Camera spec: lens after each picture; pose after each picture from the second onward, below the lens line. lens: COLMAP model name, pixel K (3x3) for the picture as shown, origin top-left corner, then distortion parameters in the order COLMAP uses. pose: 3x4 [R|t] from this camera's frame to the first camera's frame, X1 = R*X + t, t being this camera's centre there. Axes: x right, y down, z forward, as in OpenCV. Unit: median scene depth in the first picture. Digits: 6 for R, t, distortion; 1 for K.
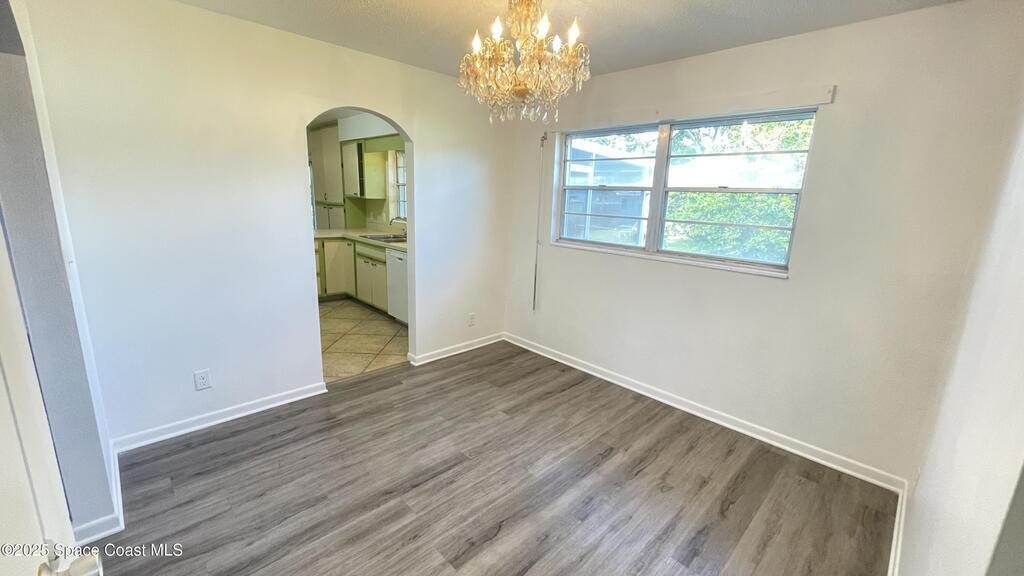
lens RADIAL K [[413.5, 0, 511.1], [0, 413.5, 285.0], [0, 0, 1]] dist [-0.001496, -0.000304]
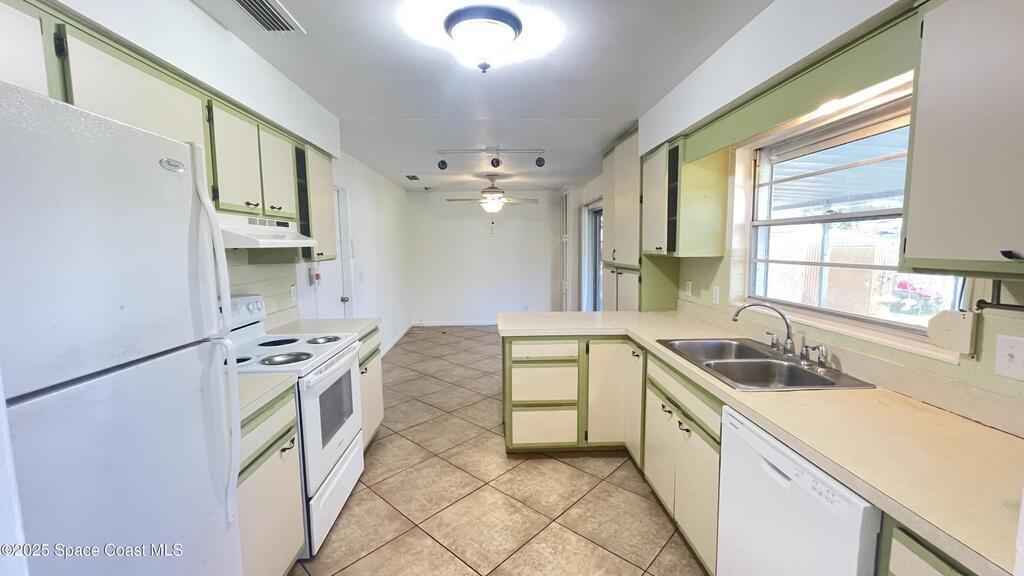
lens RADIAL K [[413.5, 0, 511.1], [0, 413.5, 285.0], [0, 0, 1]] dist [-0.001496, -0.000304]
pose [[0.741985, 0.020857, -0.670091, -0.174138], [-0.104813, 0.990834, -0.085218, -0.116576], [0.662172, 0.133465, 0.737370, 0.523923]]
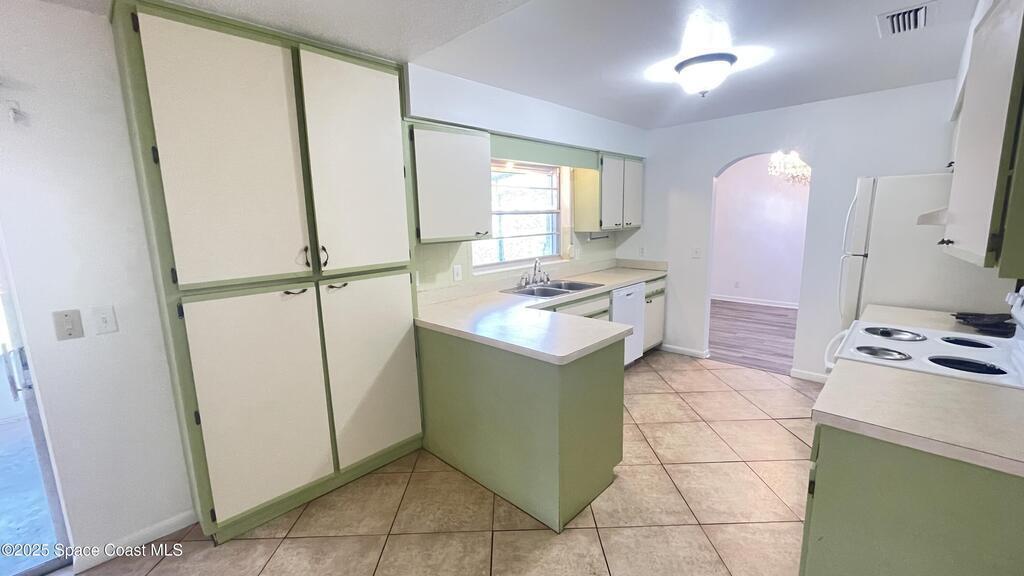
lens RADIAL K [[413.5, 0, 511.1], [0, 413.5, 285.0], [0, 0, 1]] dist [-0.001496, -0.000304]
pose [[-0.022233, -0.200858, 0.979368, -0.900979], [0.237748, 0.950445, 0.200324, -0.255091], [-0.971072, 0.237296, 0.026622, 0.975893]]
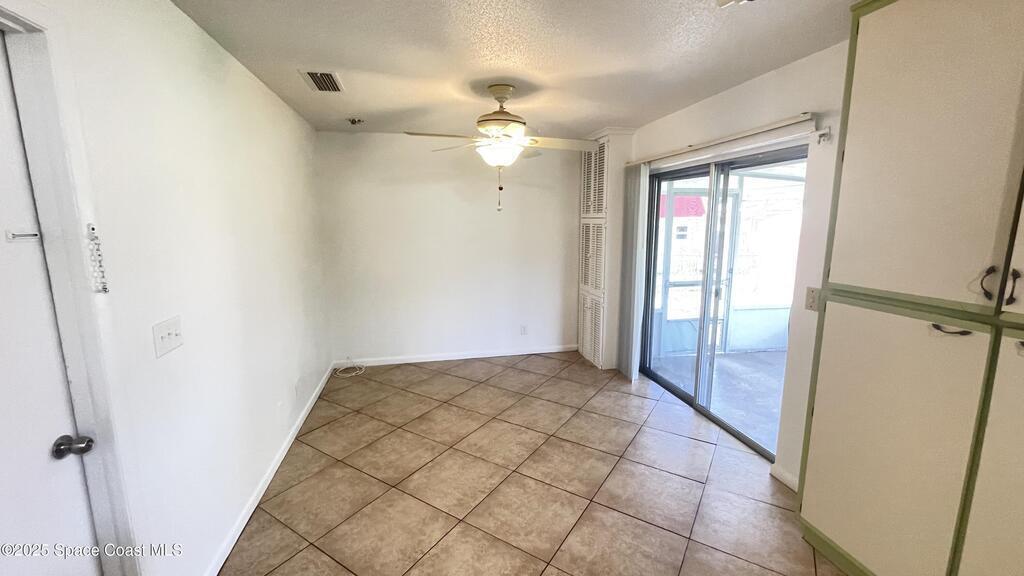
lens RADIAL K [[413.5, 0, 511.1], [0, 413.5, 285.0], [0, 0, 1]] dist [-0.001496, -0.000304]
pose [[0.848624, 0.038843, -0.527568, -0.684346], [-0.076156, 0.995882, -0.049179, -0.224192], [0.523485, 0.081912, 0.848088, 0.863009]]
